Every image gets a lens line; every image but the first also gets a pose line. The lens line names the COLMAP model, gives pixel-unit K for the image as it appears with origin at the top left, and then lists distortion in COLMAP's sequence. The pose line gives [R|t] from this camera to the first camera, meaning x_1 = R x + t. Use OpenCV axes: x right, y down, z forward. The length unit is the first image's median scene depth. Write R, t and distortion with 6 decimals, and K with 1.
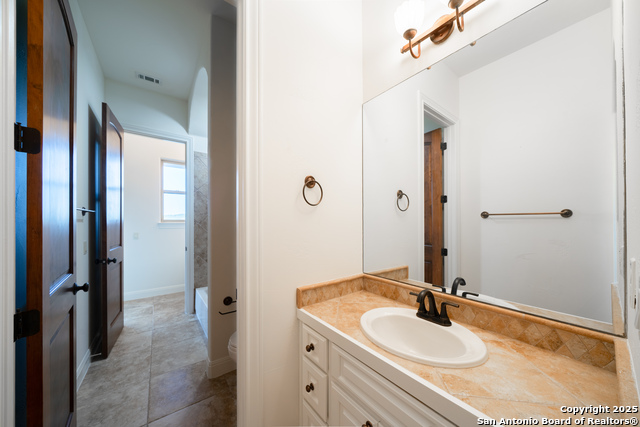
lens RADIAL K [[216.1, 0, 319.0], [0, 216.1, 219.0], [0, 0, 1]] dist [-0.003121, -0.000140]
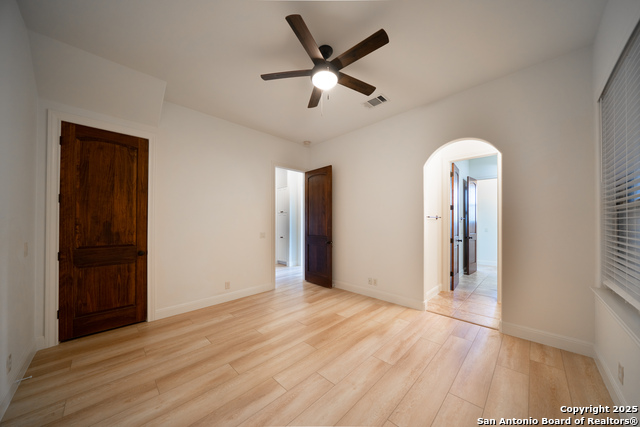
lens RADIAL K [[216.1, 0, 319.3], [0, 216.1, 217.5], [0, 0, 1]] dist [-0.003121, -0.000140]
pose [[0.175155, -0.003159, -0.984536, 1.028185], [-0.000046, 0.999995, -0.003217, -0.020765], [0.984541, 0.000608, 0.175154, -1.006510]]
